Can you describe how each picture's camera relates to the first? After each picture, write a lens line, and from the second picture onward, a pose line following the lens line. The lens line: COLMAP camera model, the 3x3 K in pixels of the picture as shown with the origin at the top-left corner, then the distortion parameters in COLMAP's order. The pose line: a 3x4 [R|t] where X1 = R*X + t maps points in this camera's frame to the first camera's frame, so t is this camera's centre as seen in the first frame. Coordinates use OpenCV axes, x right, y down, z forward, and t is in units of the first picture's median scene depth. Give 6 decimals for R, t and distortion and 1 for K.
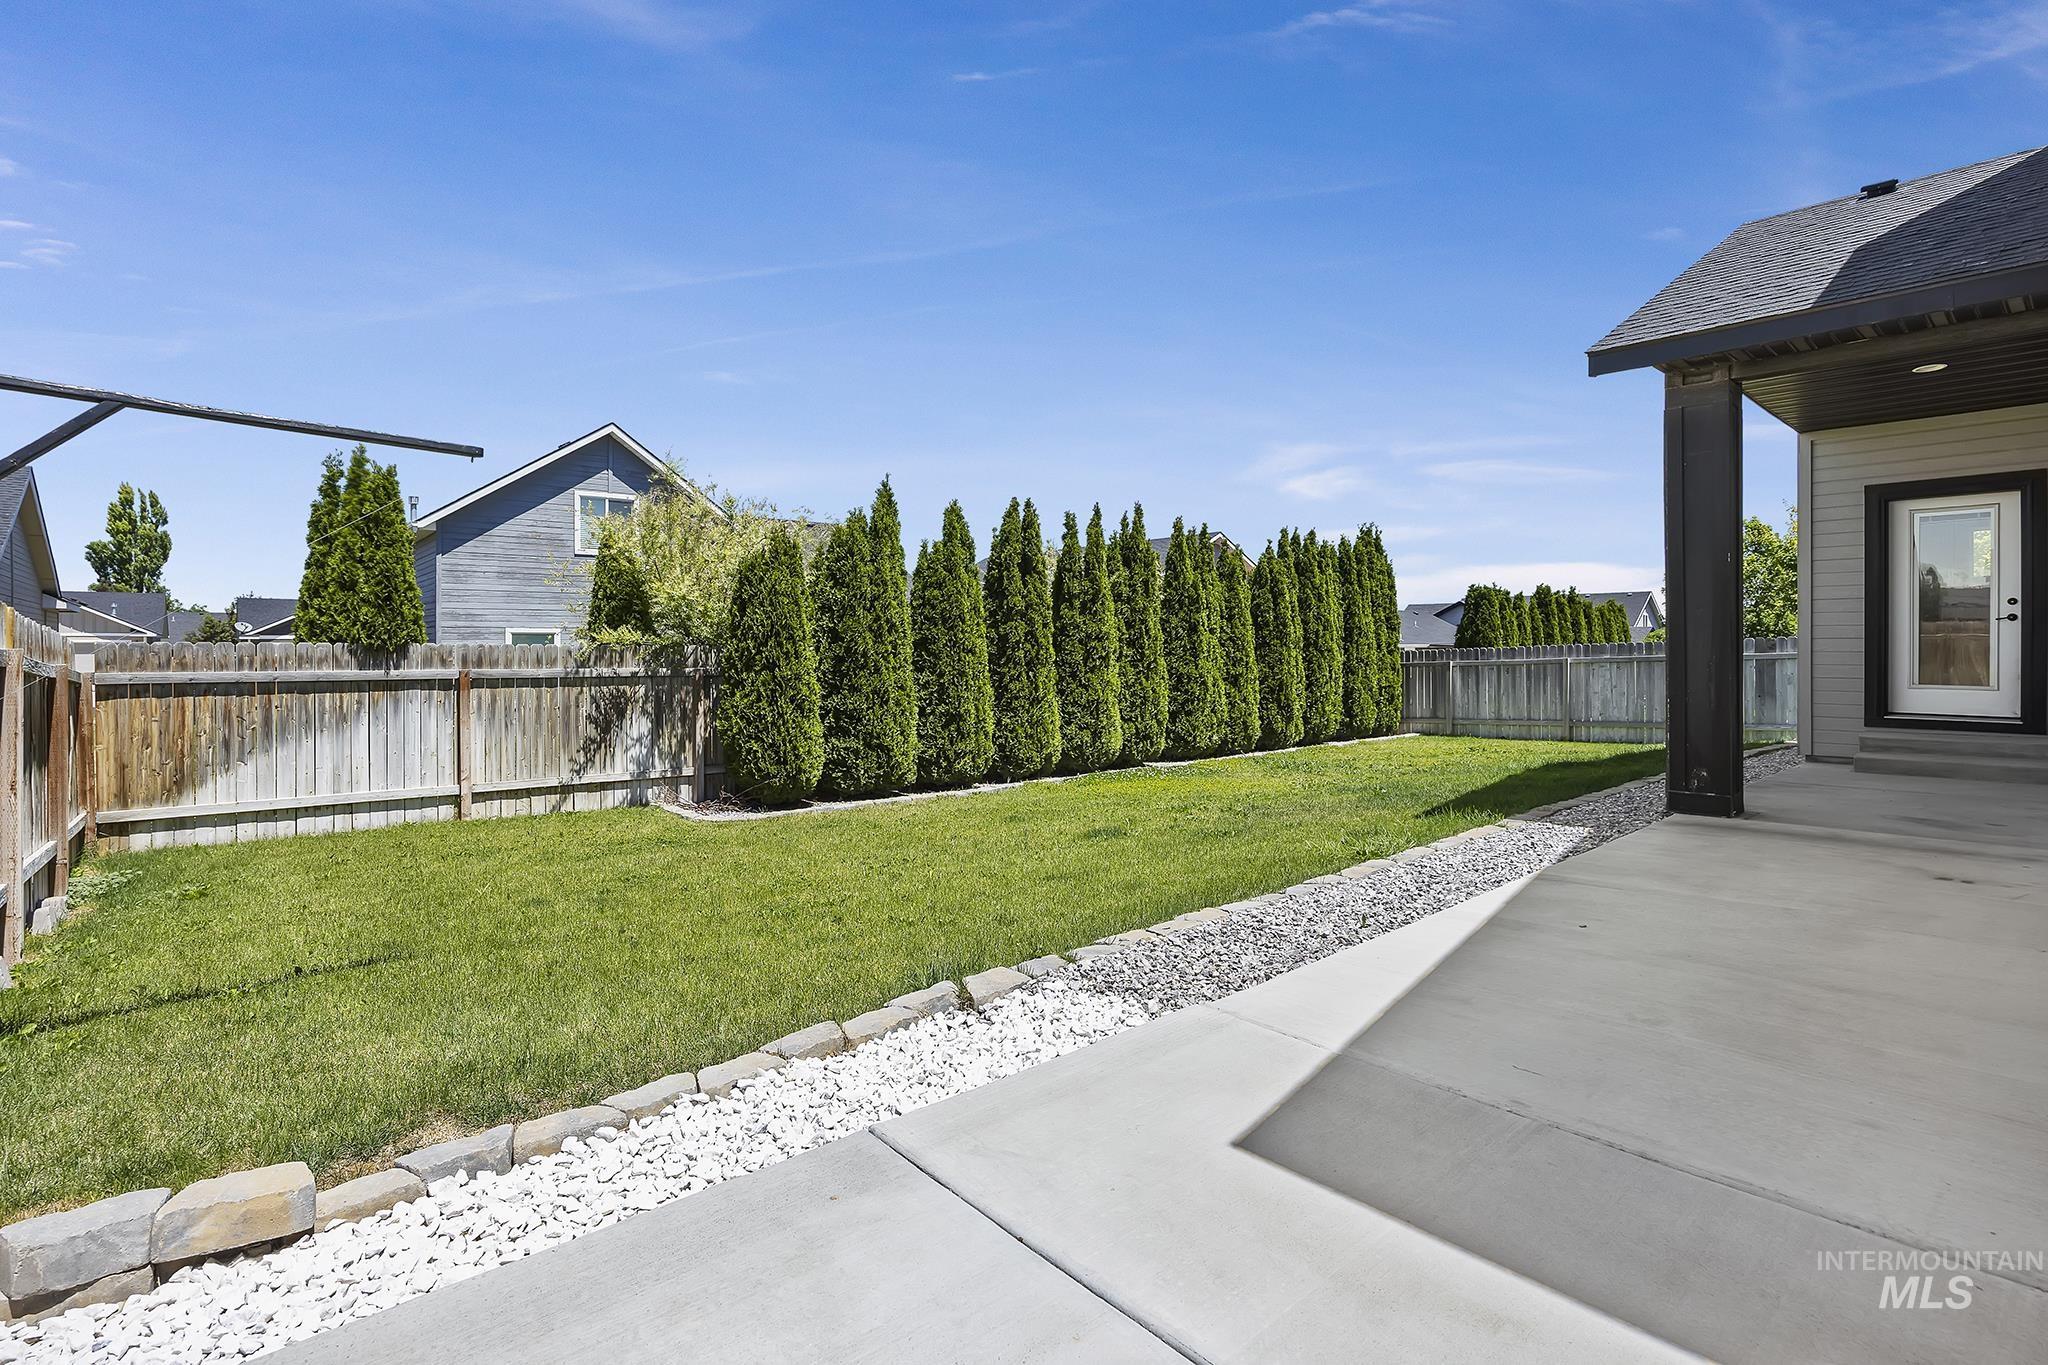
lens RADIAL K [[968.6, 0, 1021.2], [0, 968.6, 665.0], [0, 0, 1]] dist [0.001176, 0.000078]
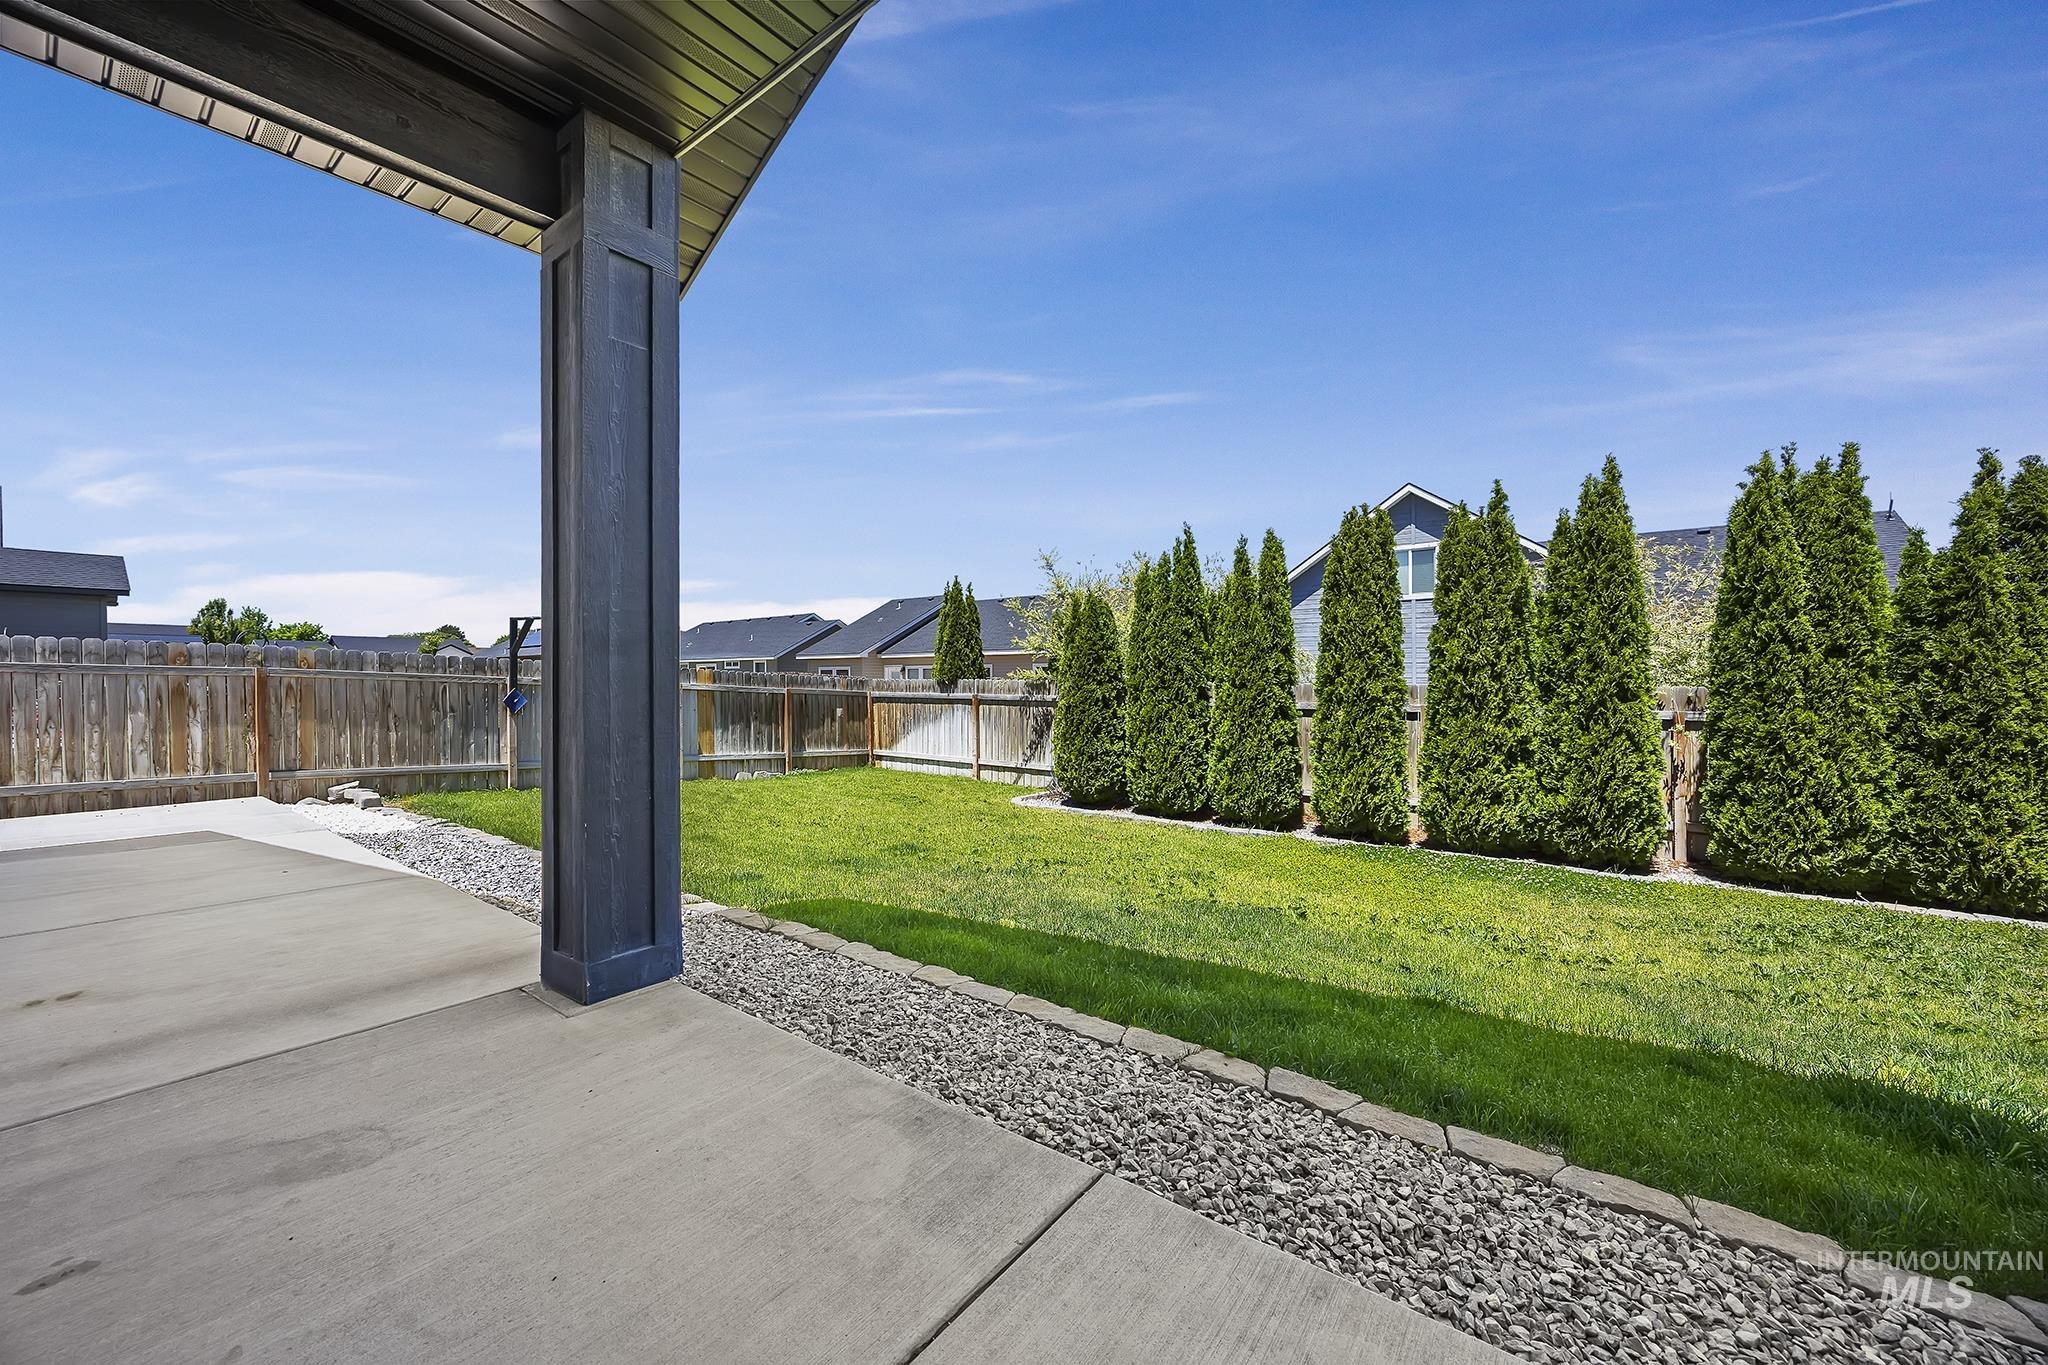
lens RADIAL K [[793.5, 0, 1013.7], [0, 793.5, 679.8], [0, 0, 1]] dist [0.002089, 0.000321]
pose [[0.195605, 0.001607, -0.980682, 0.856922], [-0.016510, 0.999862, -0.001654, -0.019911], [0.980544, 0.016515, 0.195604, 0.772033]]
